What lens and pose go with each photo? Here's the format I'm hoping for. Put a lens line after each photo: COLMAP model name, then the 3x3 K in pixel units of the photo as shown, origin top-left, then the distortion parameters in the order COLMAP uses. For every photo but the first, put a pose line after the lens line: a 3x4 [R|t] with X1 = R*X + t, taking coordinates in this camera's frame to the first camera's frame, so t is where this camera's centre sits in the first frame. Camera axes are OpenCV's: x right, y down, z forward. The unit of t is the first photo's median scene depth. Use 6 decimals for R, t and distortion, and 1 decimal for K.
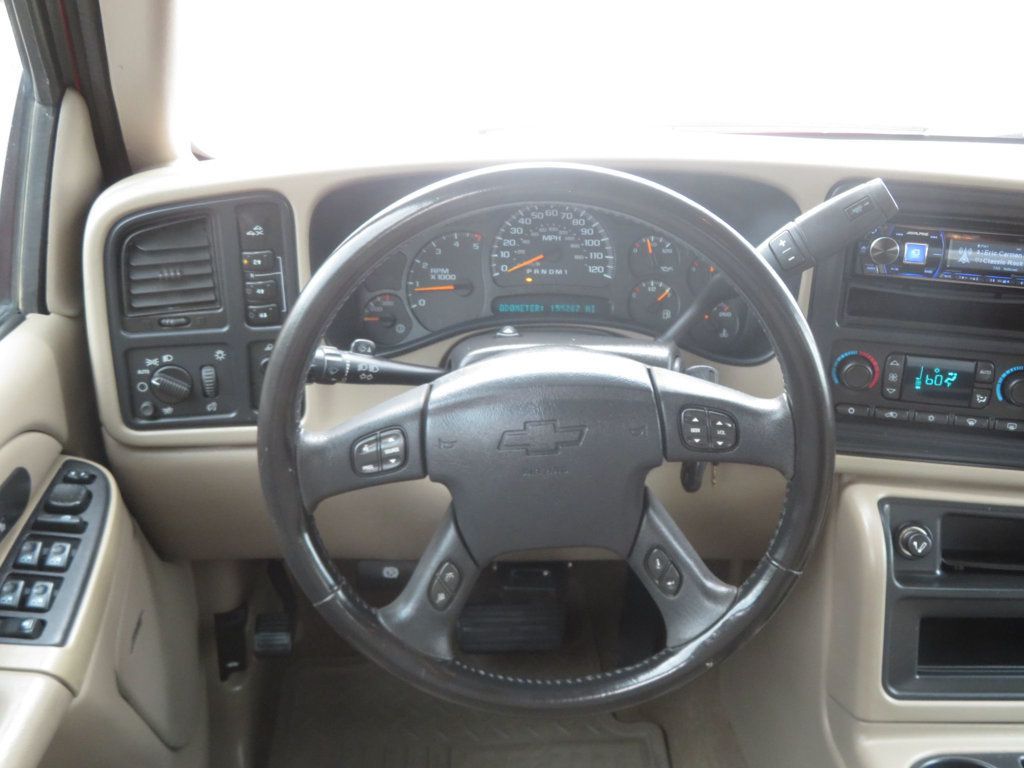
lens RADIAL K [[1049.3, 0, 461.1], [0, 1049.3, 347.9], [0, 0, 1]] dist [-0.016072, -0.016977]
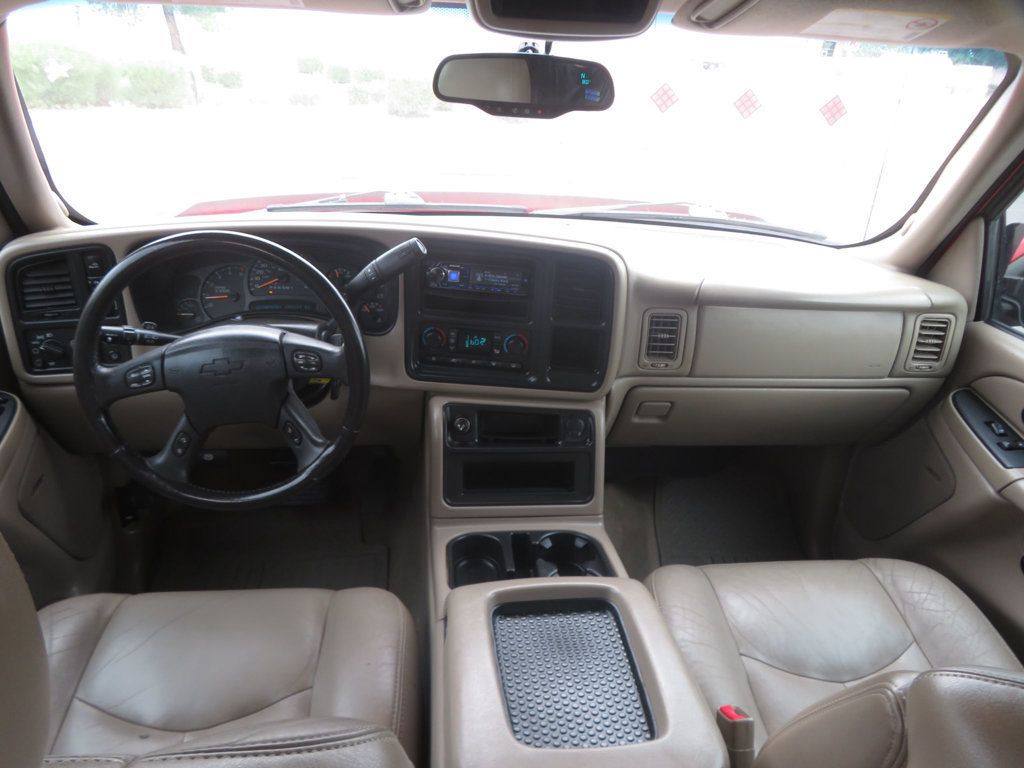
lens RADIAL K [[751.3, 0, 519.5], [0, 751.3, 375.2], [0, 0, 1]] dist [-0.006163, 0.002758]
pose [[0.993966, -0.017966, 0.108205, 0.395621], [0.015102, 0.999515, 0.027230, 0.056793], [-0.108642, -0.025432, 0.993756, -0.396657]]
